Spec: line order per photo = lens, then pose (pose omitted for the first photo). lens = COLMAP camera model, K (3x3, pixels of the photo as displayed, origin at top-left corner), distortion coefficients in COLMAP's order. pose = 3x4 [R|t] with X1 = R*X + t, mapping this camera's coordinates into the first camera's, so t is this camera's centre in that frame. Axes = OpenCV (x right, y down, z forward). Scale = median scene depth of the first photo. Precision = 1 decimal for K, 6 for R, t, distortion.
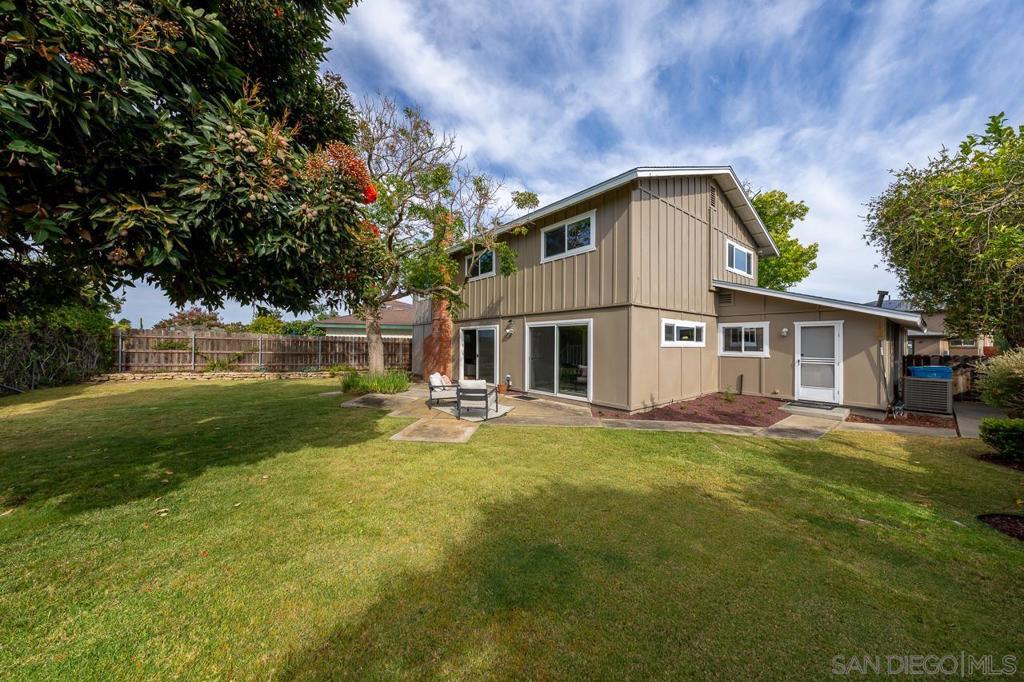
lens RADIAL K [[347.3, 0, 513.7], [0, 347.3, 340.2], [0, 0, 1]] dist [0.000854, -0.000039]
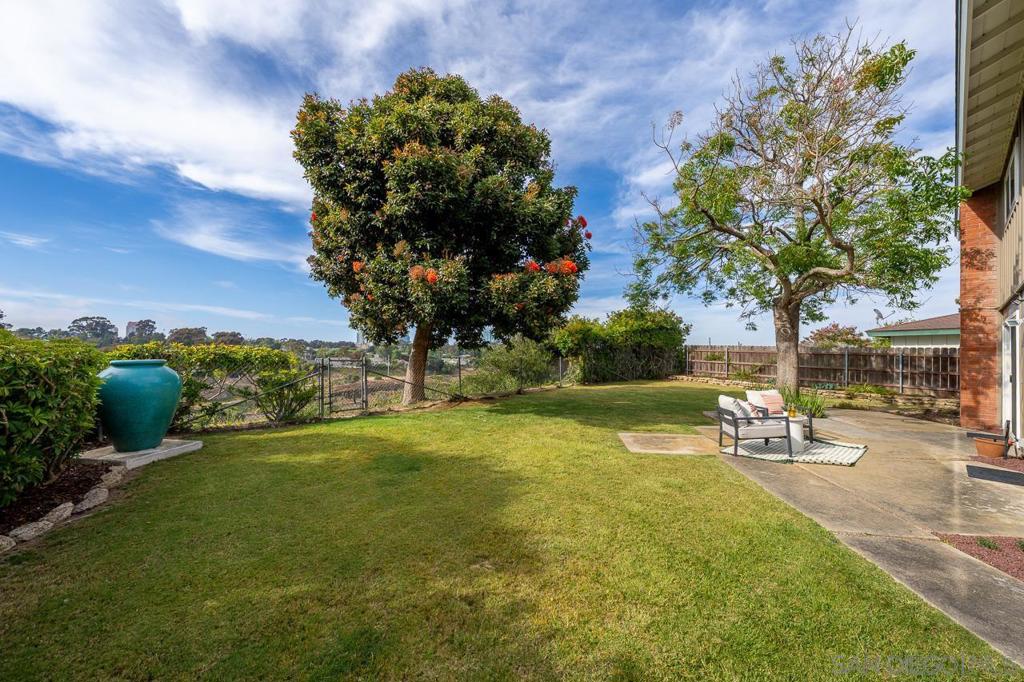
lens RADIAL K [[347.3, 0, 520.6], [0, 347.3, 345.7], [0, 0, 1]] dist [0.000854, -0.000039]
pose [[0.024893, -0.027285, -0.999318, 0.299629], [-0.002663, 0.999622, -0.027360, 0.009923], [0.999687, 0.003342, 0.024811, 0.249878]]
